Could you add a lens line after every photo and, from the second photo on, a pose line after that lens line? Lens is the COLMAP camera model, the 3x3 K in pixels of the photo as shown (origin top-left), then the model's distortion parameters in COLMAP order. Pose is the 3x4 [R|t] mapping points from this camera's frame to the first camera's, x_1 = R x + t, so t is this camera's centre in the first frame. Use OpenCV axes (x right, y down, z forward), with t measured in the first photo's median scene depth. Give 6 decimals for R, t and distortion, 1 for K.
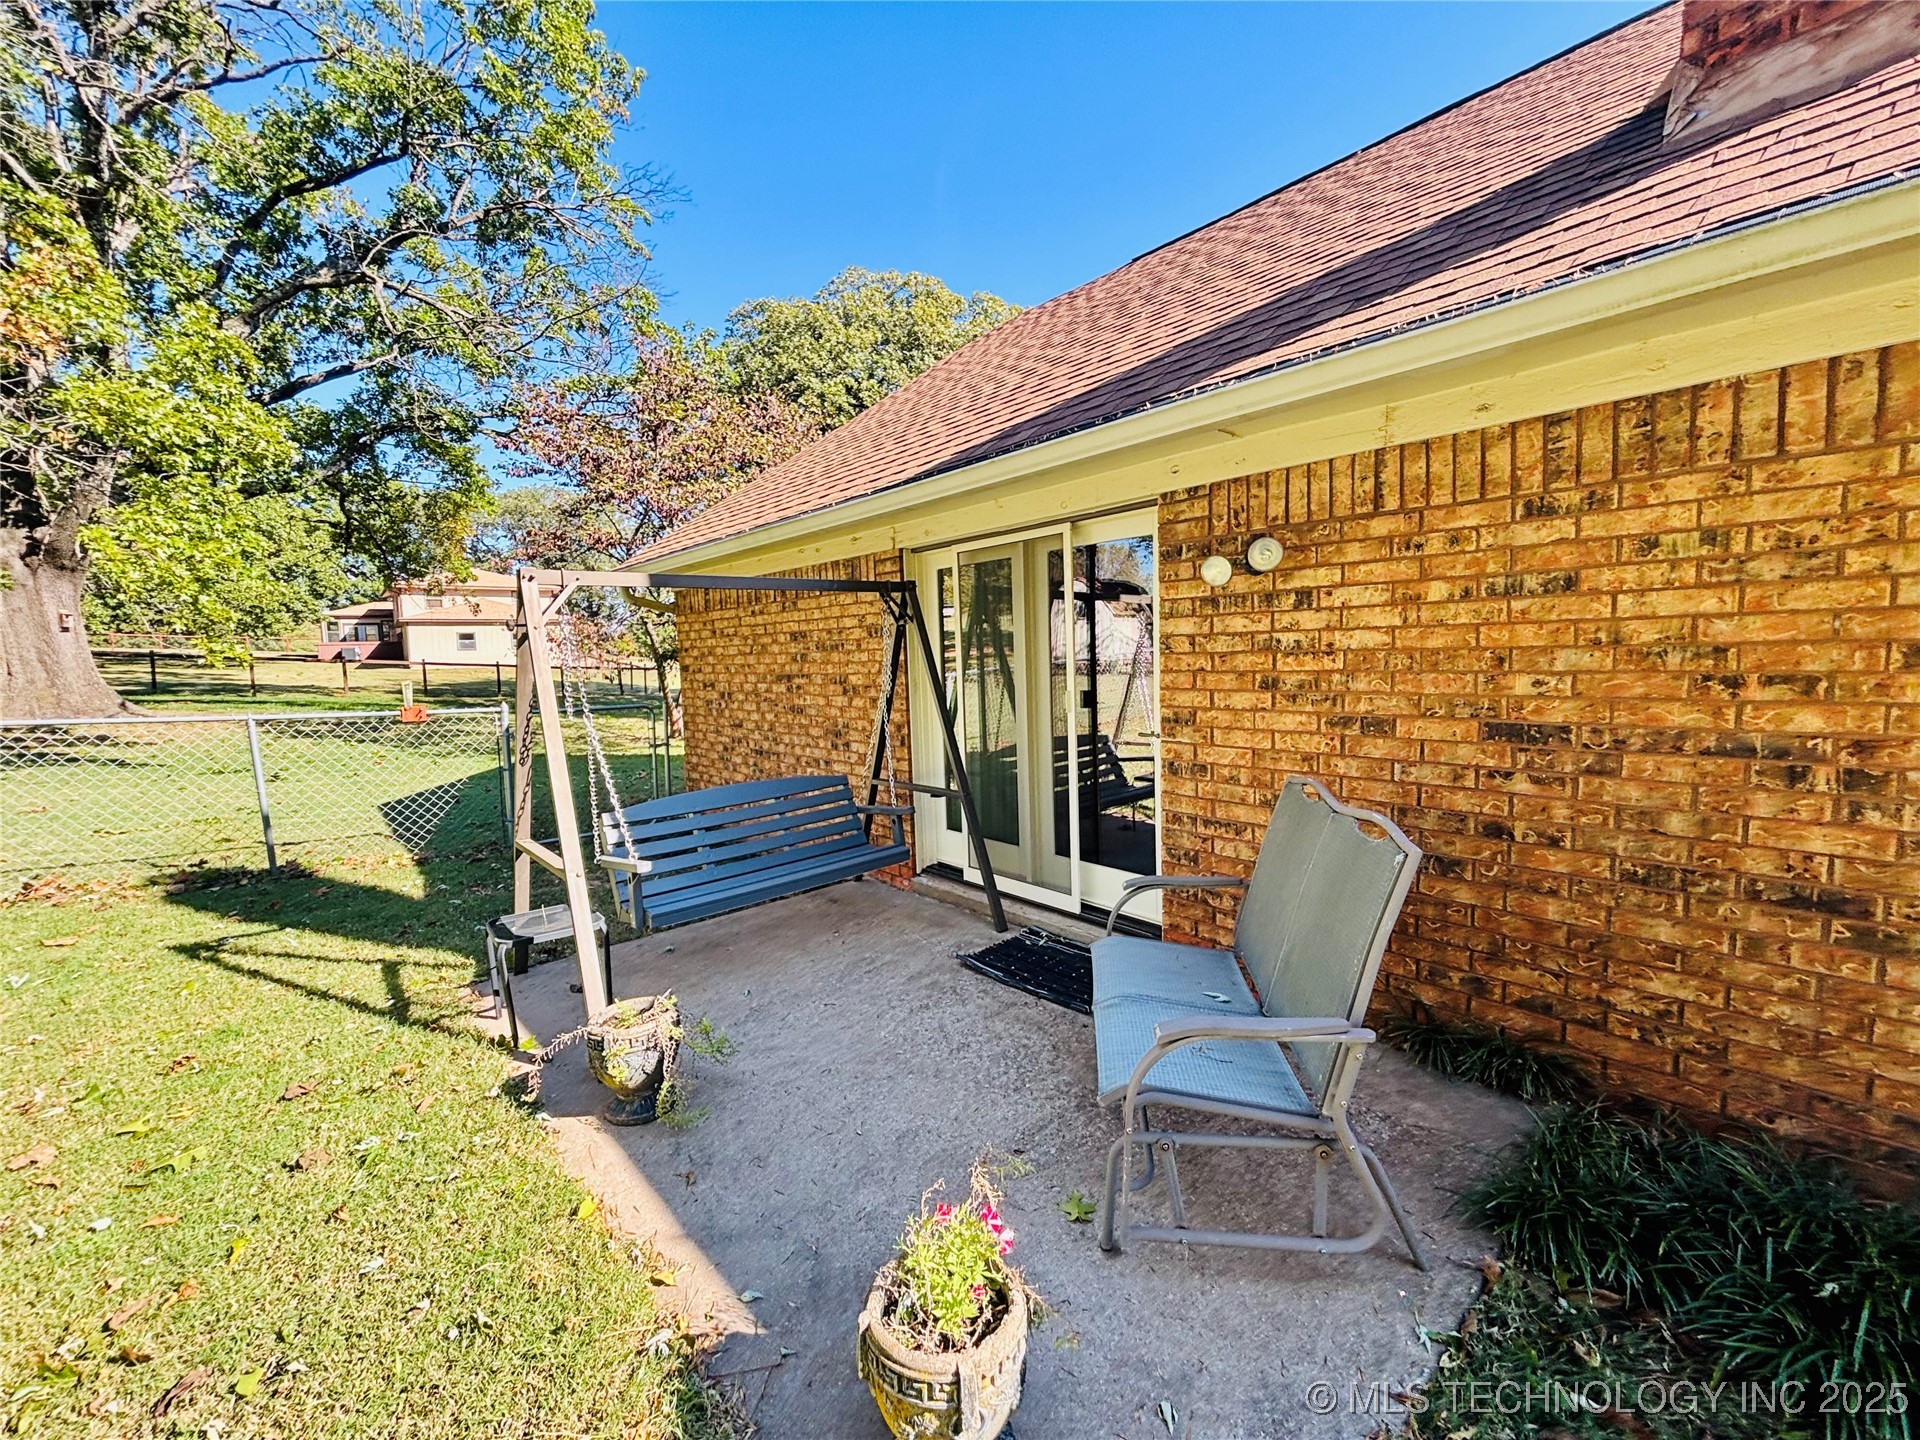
lens RADIAL K [[771.9, 0, 955.5], [0, 771.9, 720.0], [0, 0, 1]] dist [0.003273, -0.000734]
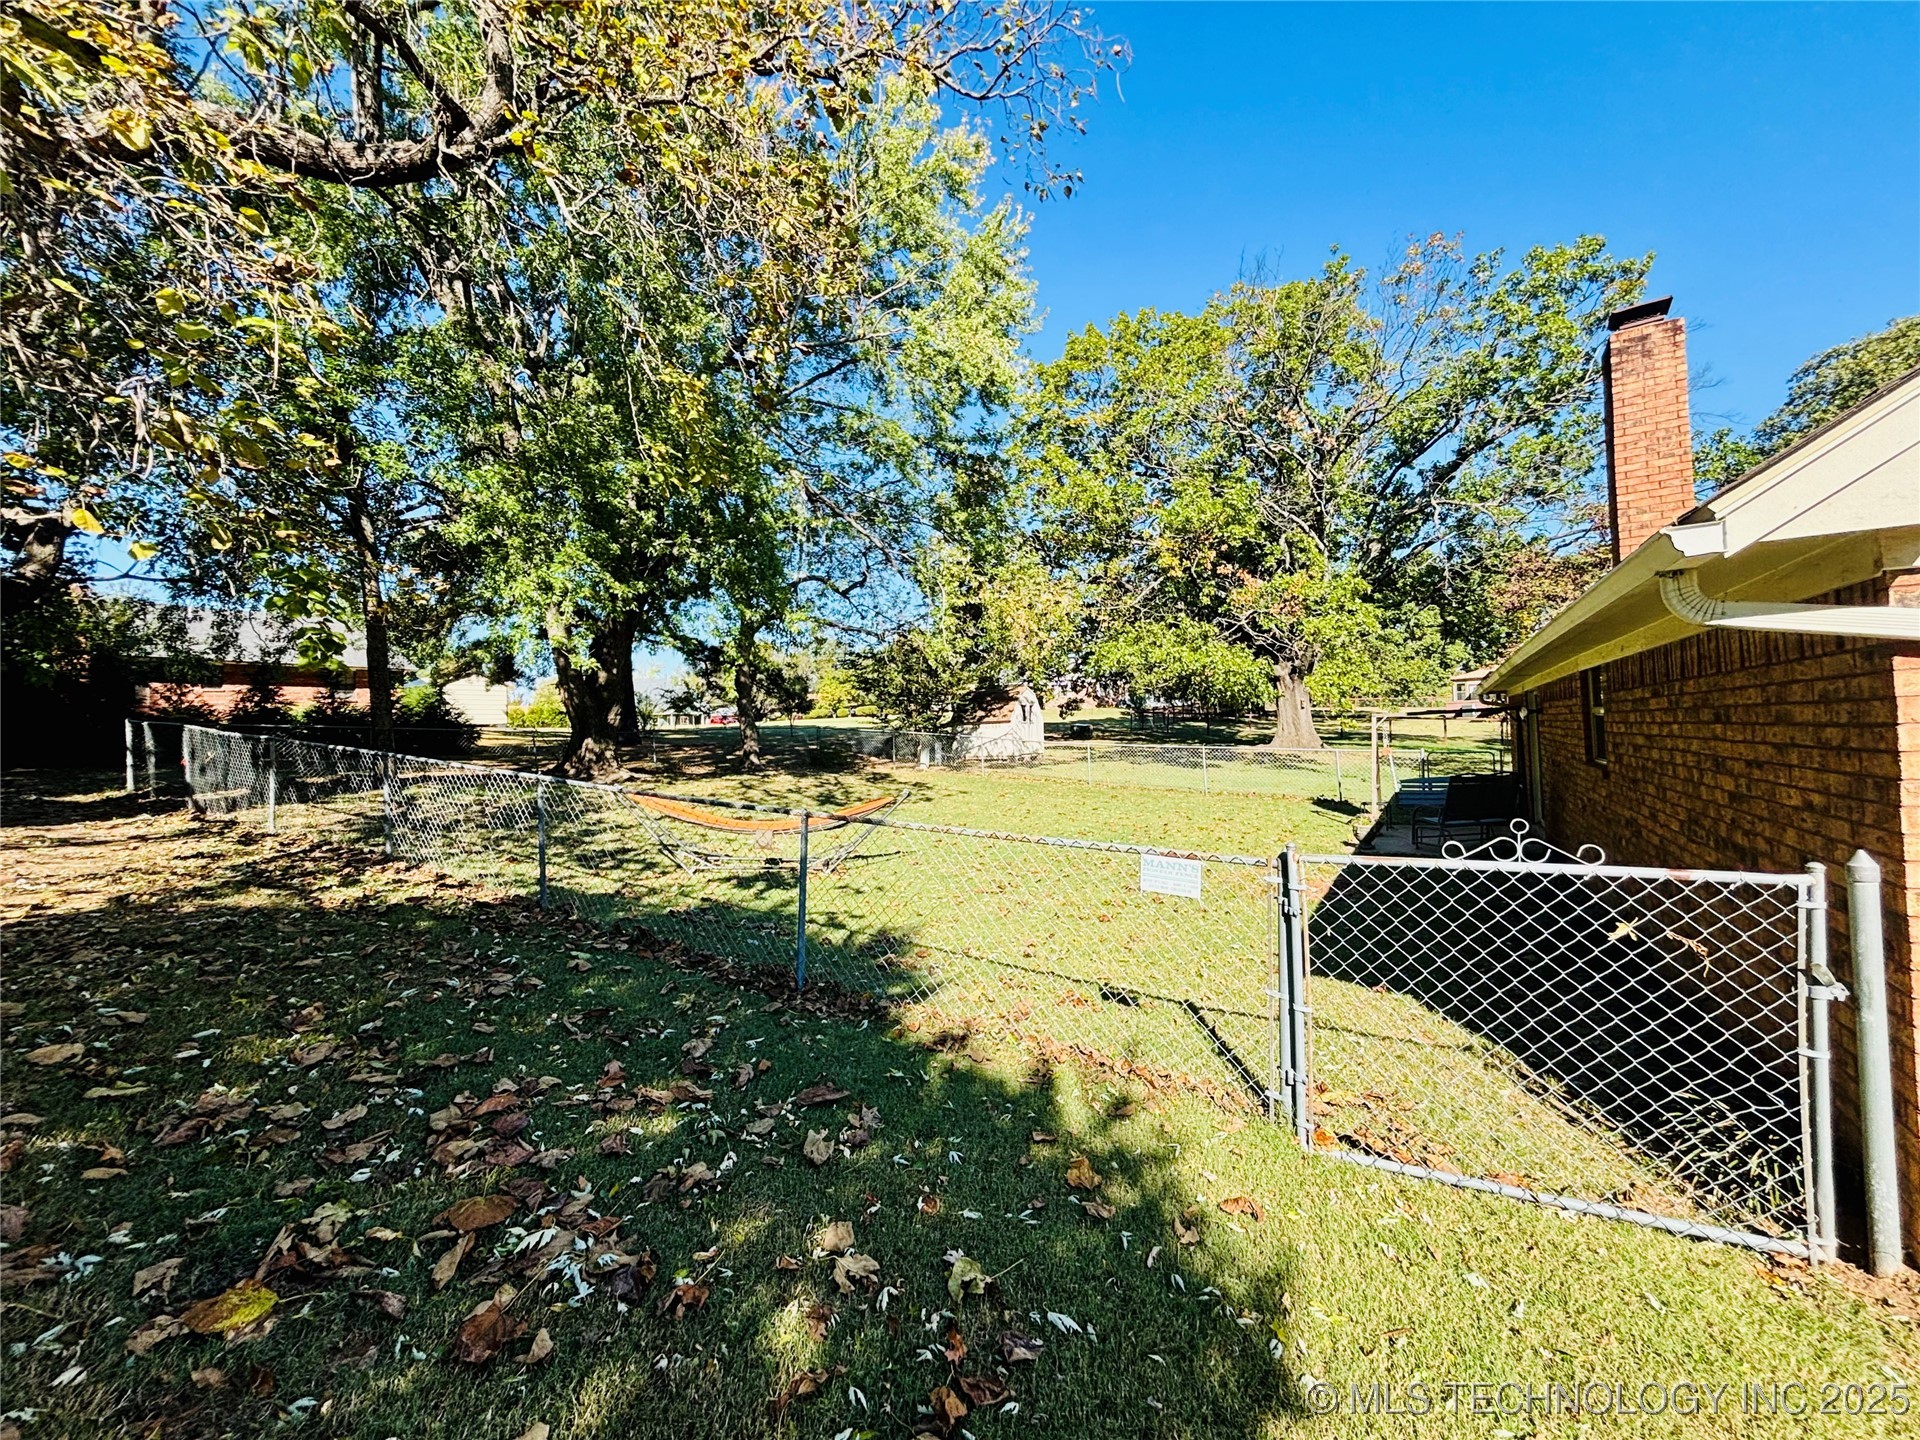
lens RADIAL K [[771.9, 0, 955.5], [0, 771.9, 720.0], [0, 0, 1]] dist [0.003273, -0.000734]
pose [[0.284324, -0.000569, -0.958728, 0.359576], [-0.059693, 0.998049, -0.018295, 0.005066], [0.956868, 0.062431, 0.283736, -0.298489]]
